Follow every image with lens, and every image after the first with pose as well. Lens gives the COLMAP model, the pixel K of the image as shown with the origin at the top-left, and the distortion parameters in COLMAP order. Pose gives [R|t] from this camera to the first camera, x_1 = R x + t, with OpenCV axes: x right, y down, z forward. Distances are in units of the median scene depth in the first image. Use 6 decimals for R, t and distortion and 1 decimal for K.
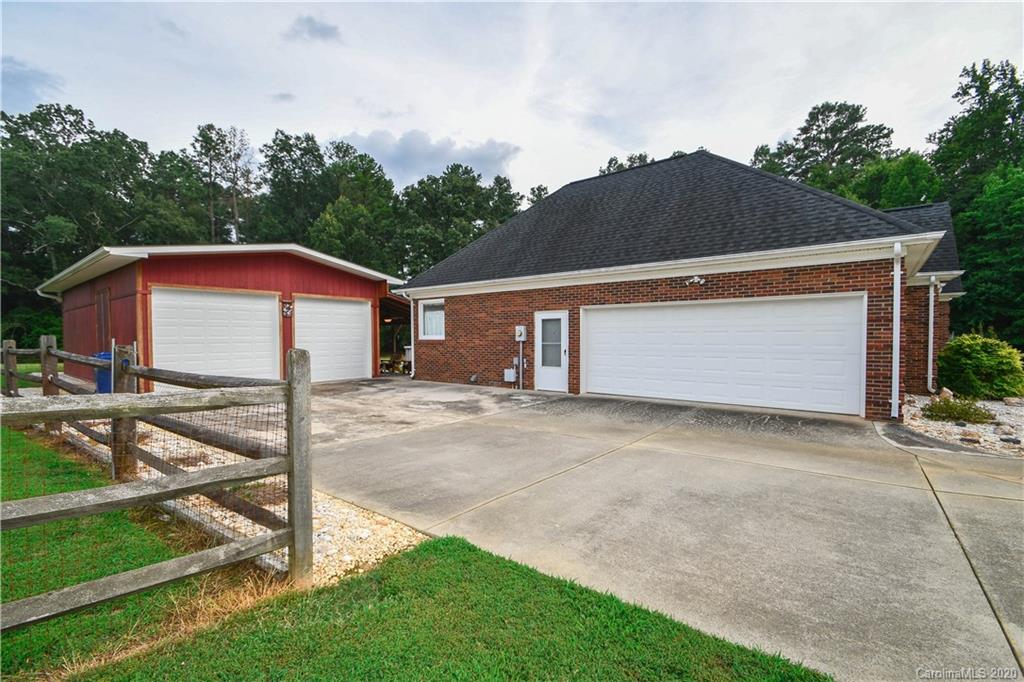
lens RADIAL K [[443.7, 0, 515.7], [0, 443.7, 341.7], [0, 0, 1]] dist [0.002967, -0.010211]
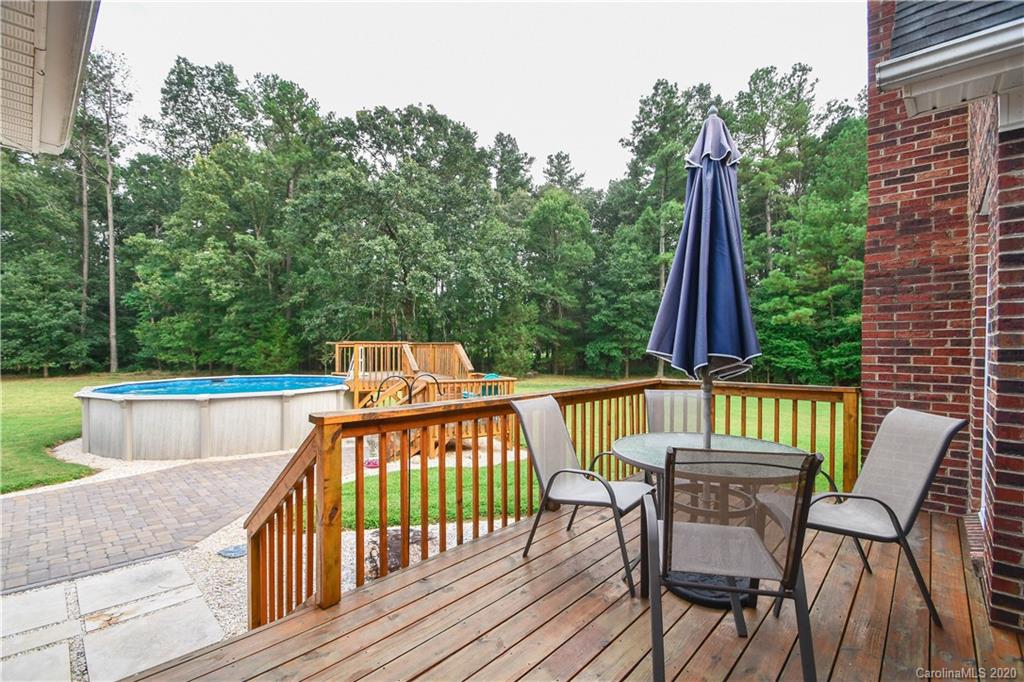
lens RADIAL K [[443.7, 0, 510.8], [0, 443.7, 351.2], [0, 0, 1]] dist [0.002967, -0.010211]
pose [[0.996161, 0.010218, -0.086947, 0.046722], [-0.010008, 0.999946, 0.002858, -0.008993], [0.086971, -0.001976, 0.996209, 0.256098]]
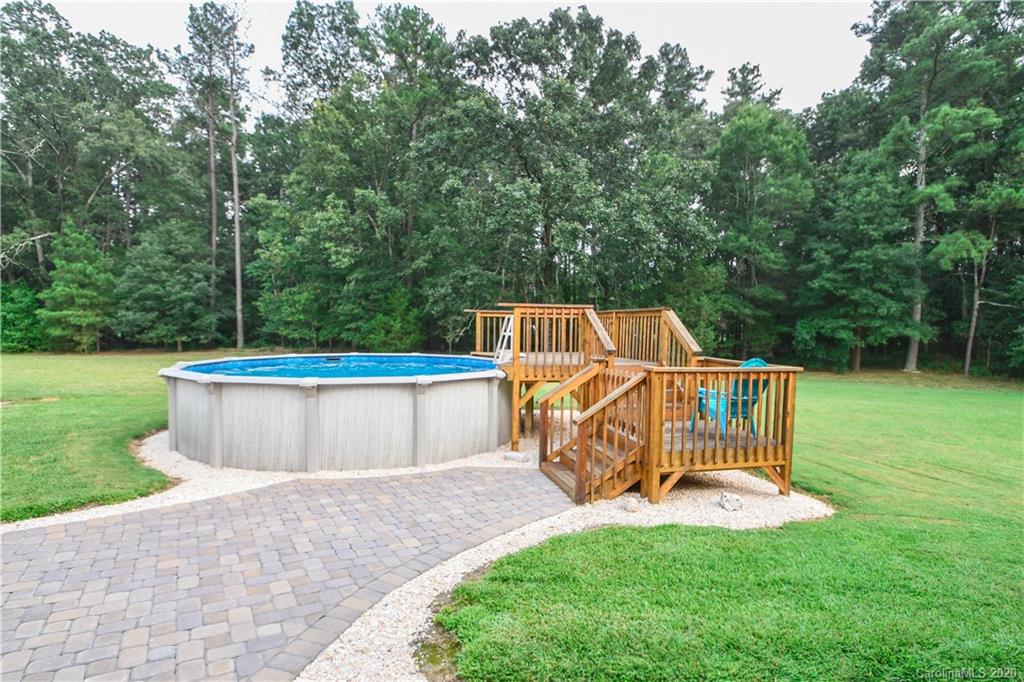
lens RADIAL K [[531.6, 0, 513.9], [0, 531.6, 348.8], [0, 0, 1]] dist [-0.016491, 0.000991]
pose [[0.938203, 0.033351, -0.344474, 0.023834], [-0.021333, 0.999026, 0.038620, -0.006284], [0.345427, -0.028885, 0.938001, 0.287479]]
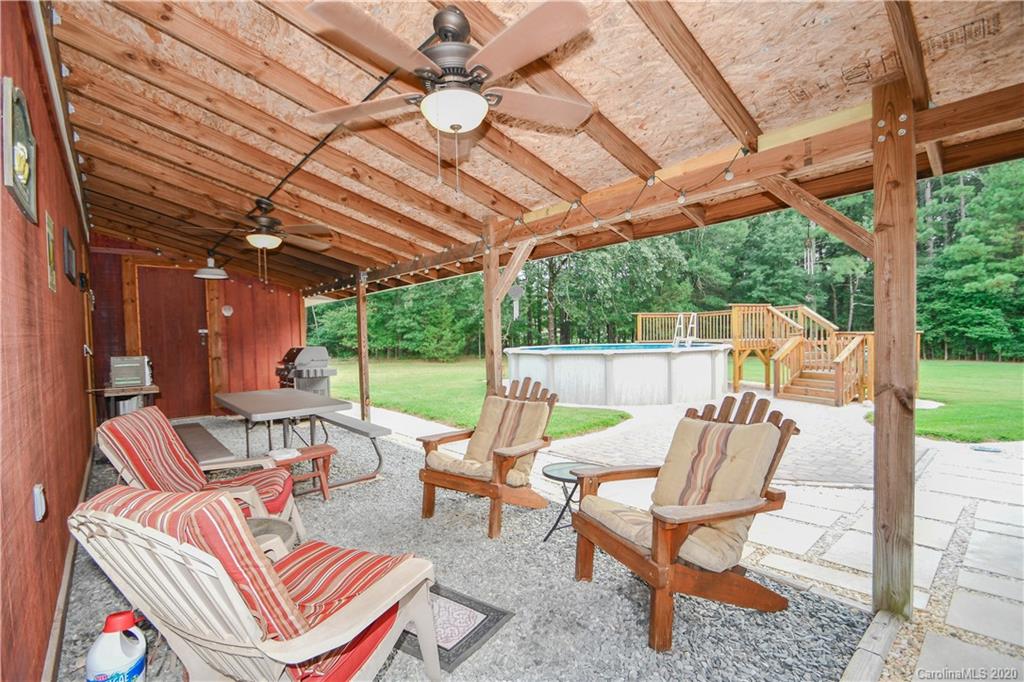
lens RADIAL K [[443.7, 0, 507.6], [0, 443.7, 347.1], [0, 0, 1]] dist [0.002967, -0.010211]
pose [[0.982309, -0.013101, -0.186807, -0.068295], [0.016694, 0.999704, 0.017672, -0.000741], [0.186521, -0.020478, 0.982238, 0.225053]]
